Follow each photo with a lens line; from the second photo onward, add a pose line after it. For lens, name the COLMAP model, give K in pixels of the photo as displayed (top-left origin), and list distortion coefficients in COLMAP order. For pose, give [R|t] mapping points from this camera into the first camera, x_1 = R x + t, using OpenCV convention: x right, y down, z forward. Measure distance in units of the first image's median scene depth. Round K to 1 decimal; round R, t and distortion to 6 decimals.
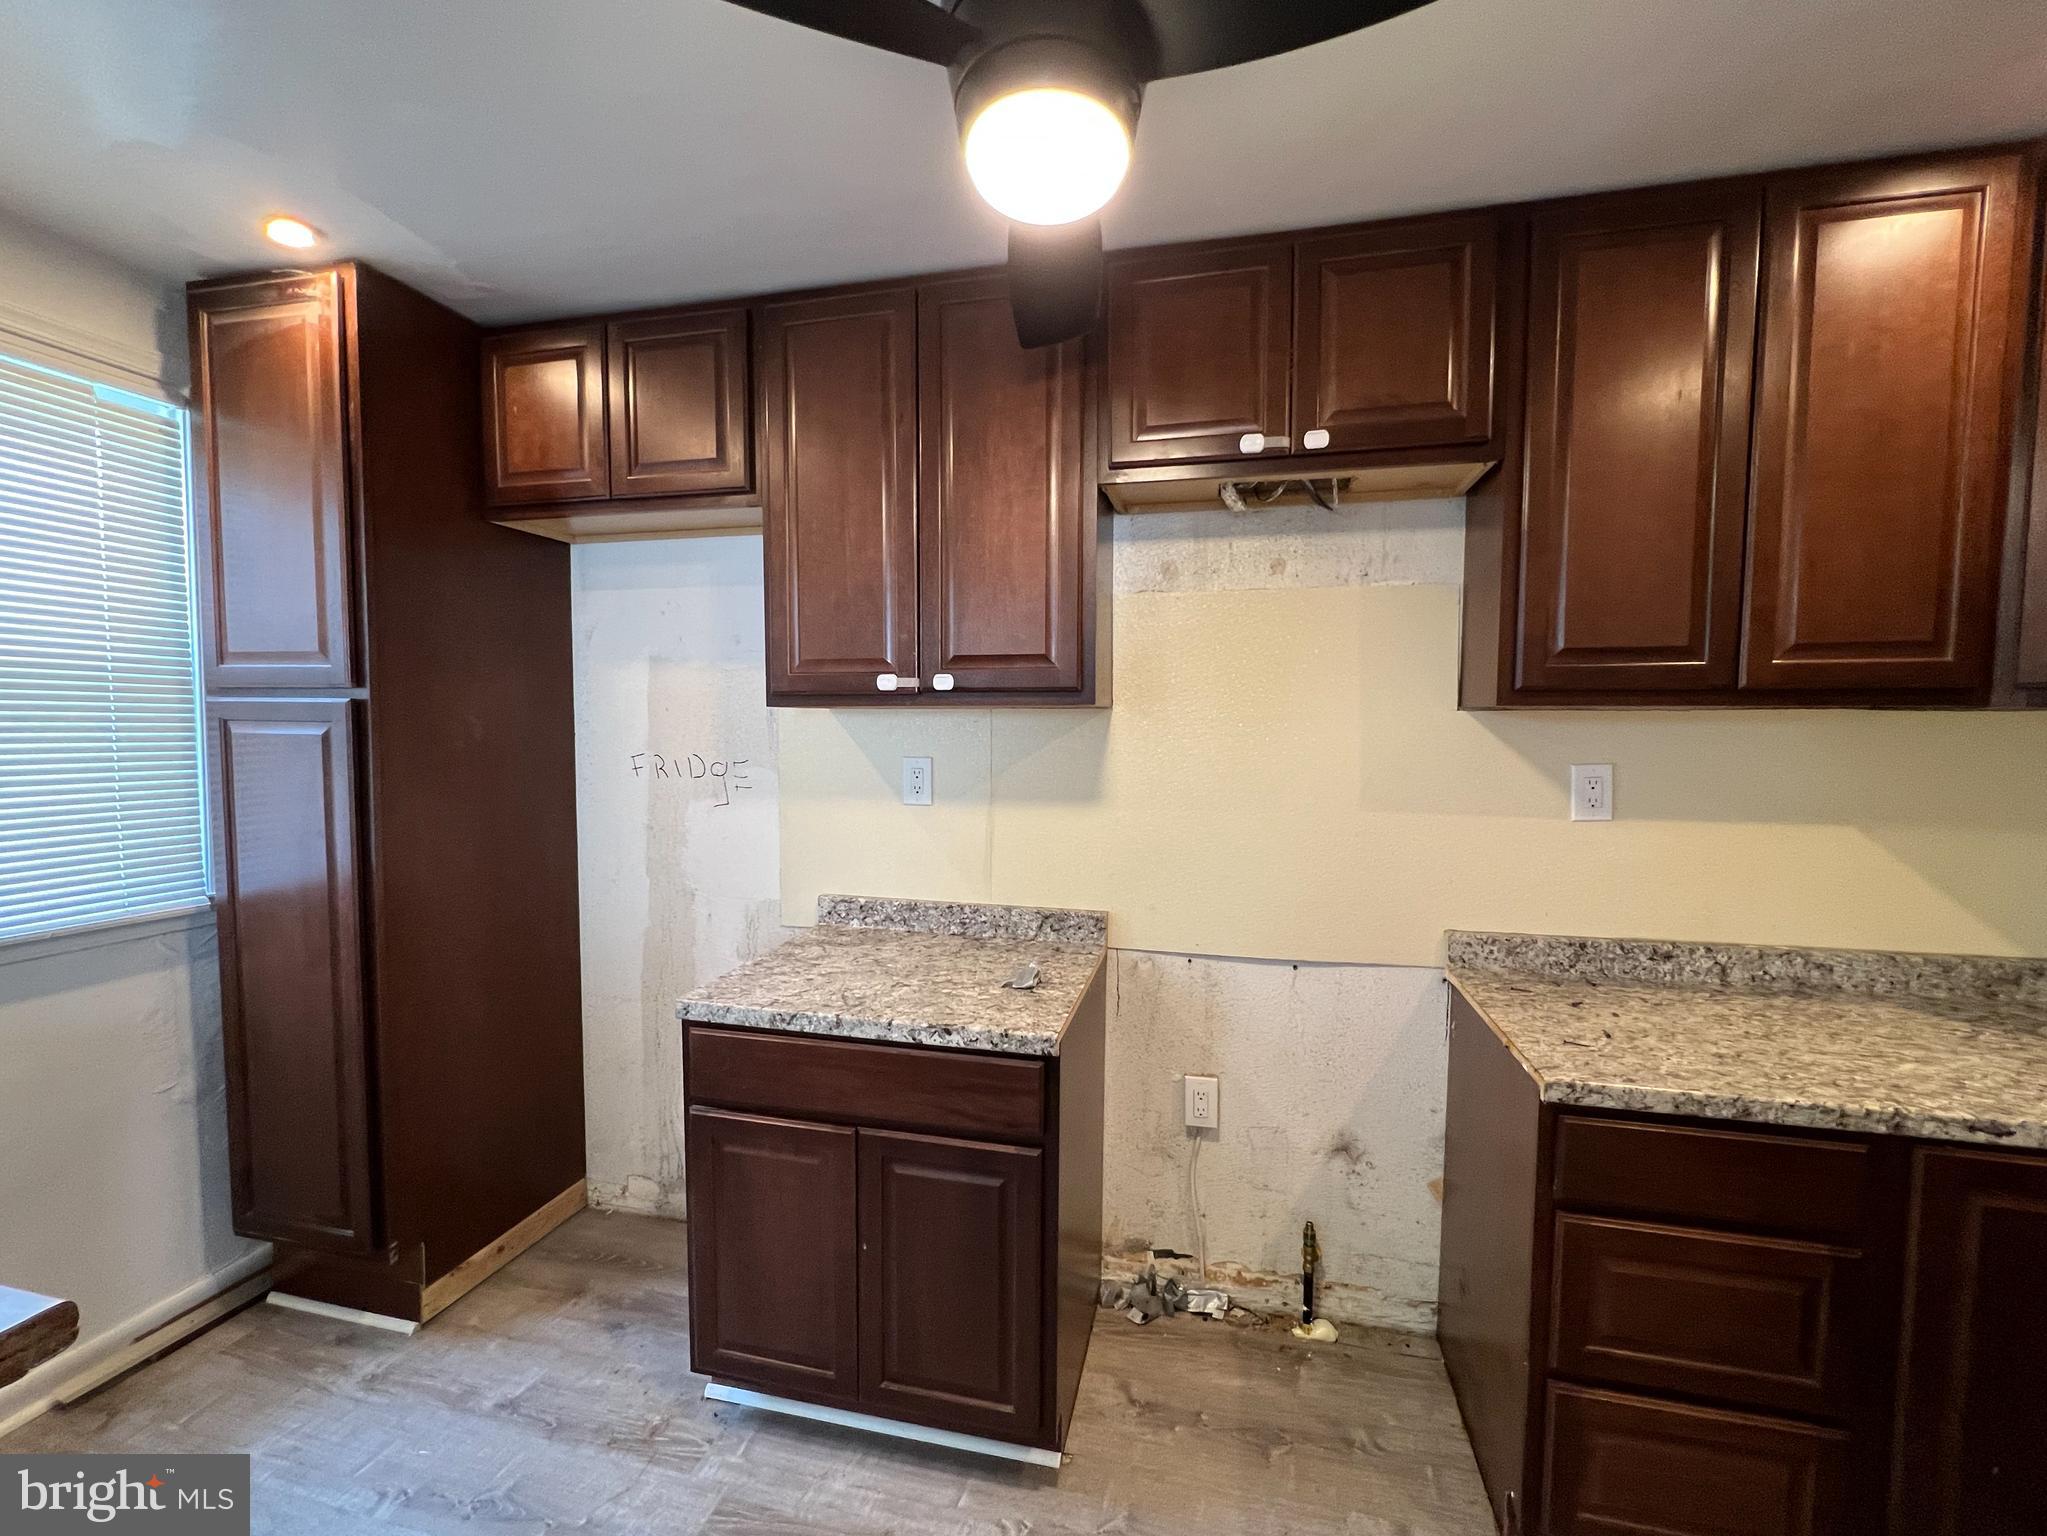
lens RADIAL K [[869.4, 0, 1023.5], [0, 869.4, 768.0], [0, 0, 1]] dist [-0.001820, 0.000005]
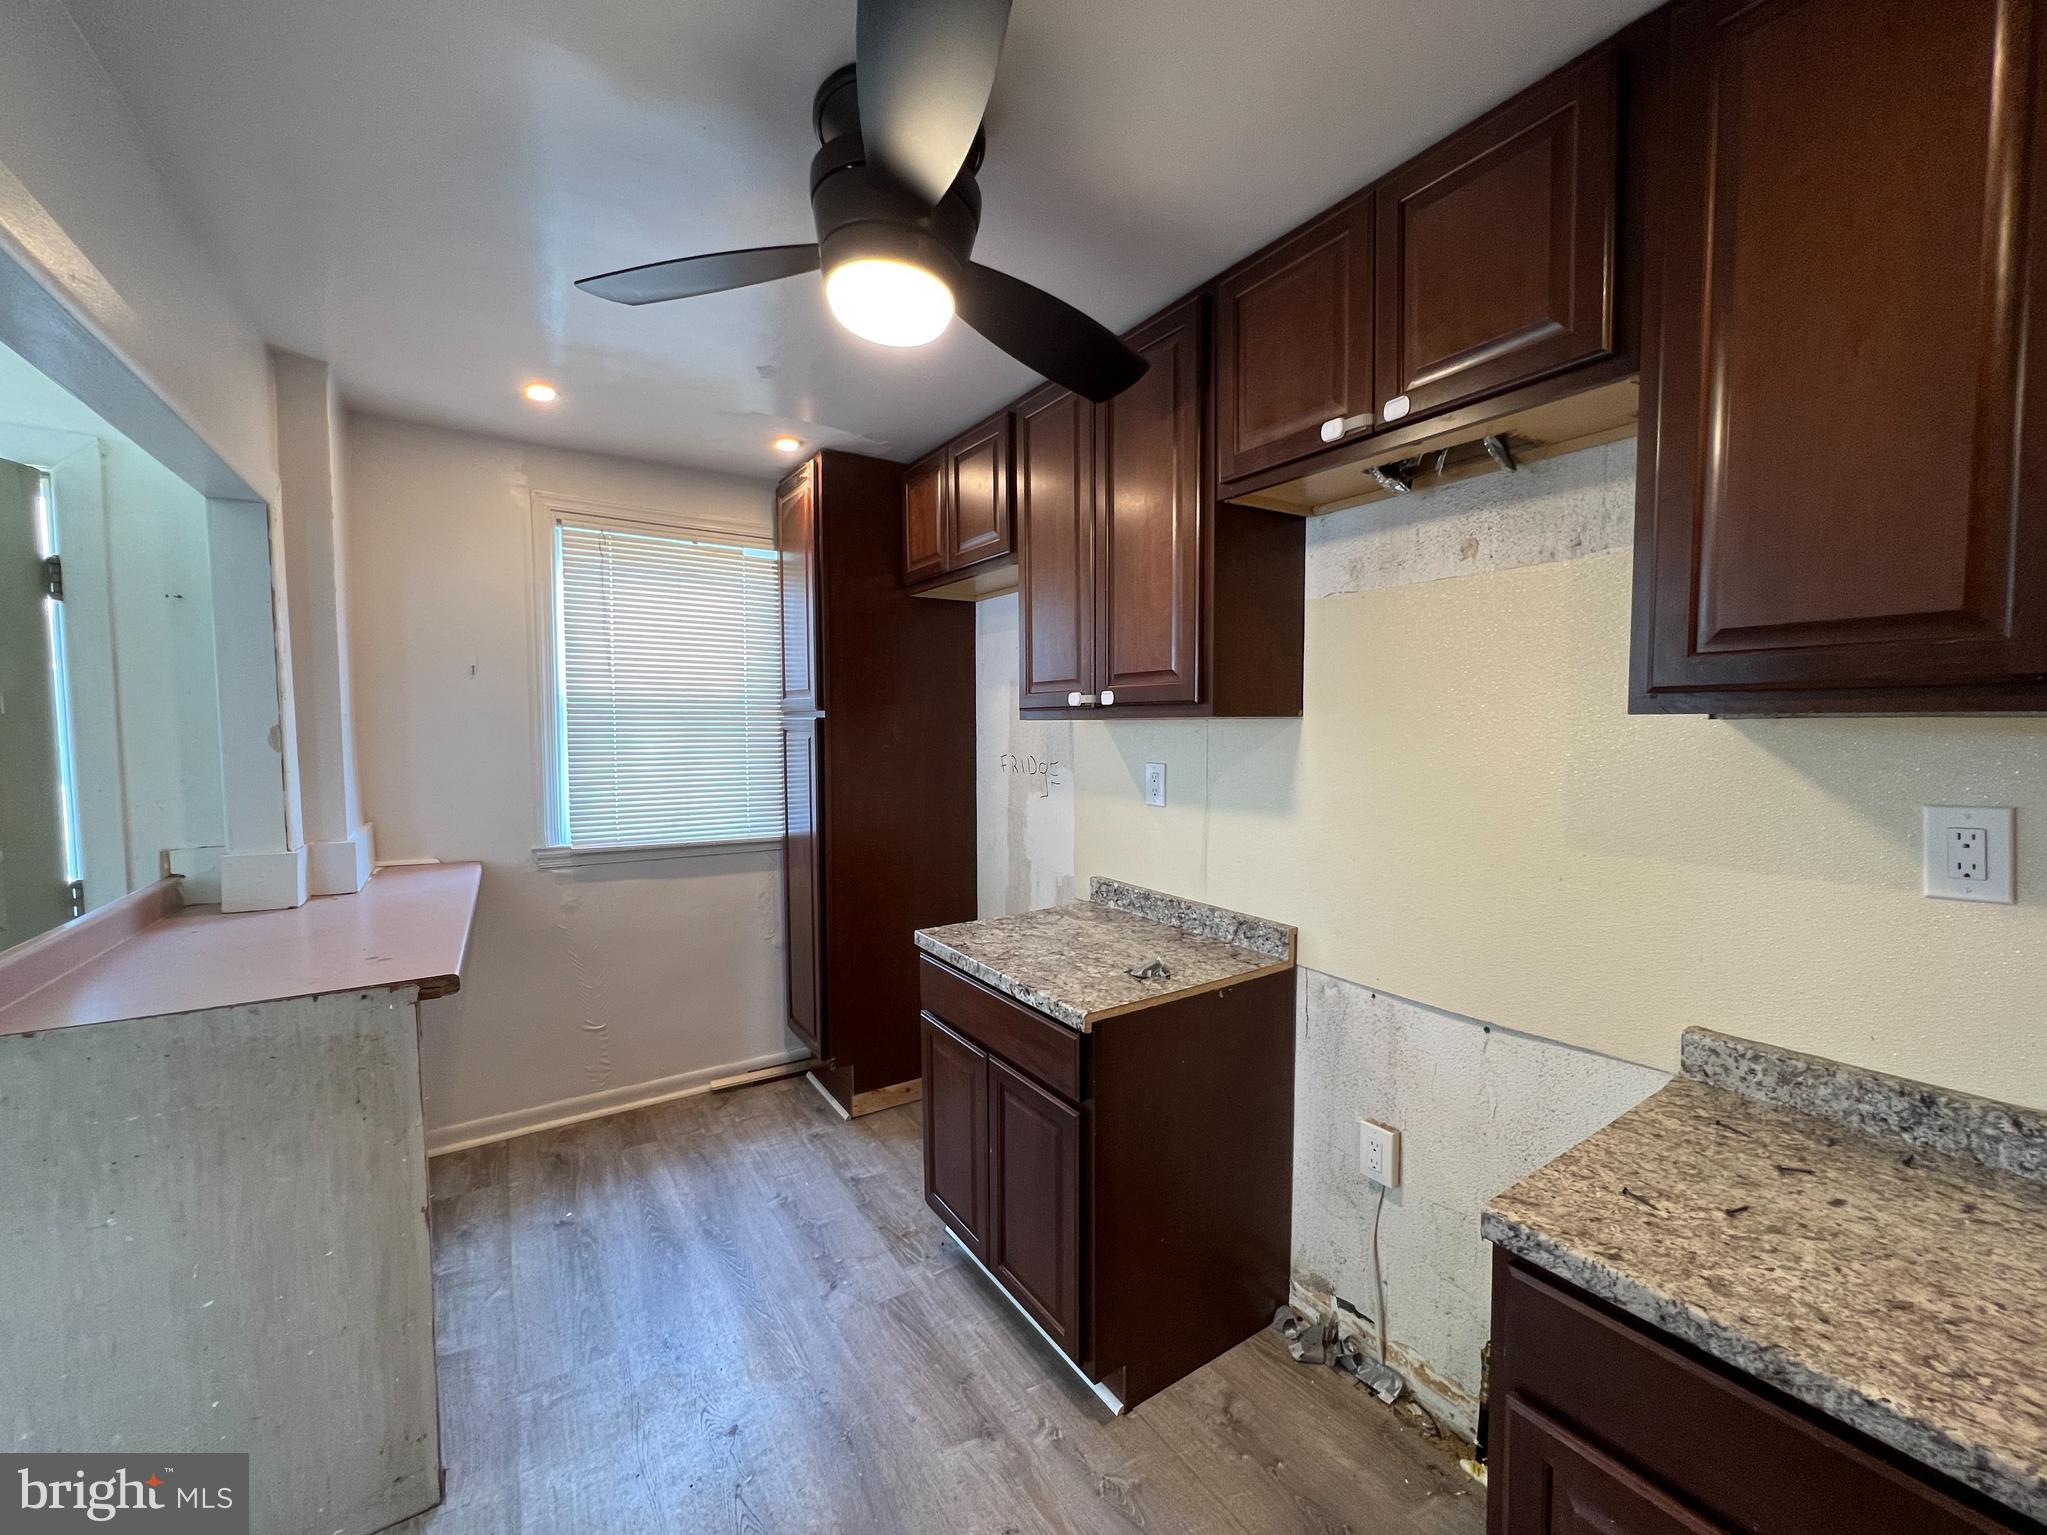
lens RADIAL K [[828.9, 0, 1045.1], [0, 828.9, 766.8], [0, 0, 1]] dist [-0.002289, 0.000168]
pose [[0.730613, 0.031578, -0.682061, 0.578940], [-0.032119, 0.999414, 0.011865, -0.018184], [0.682035, 0.013239, 0.731199, 0.143864]]
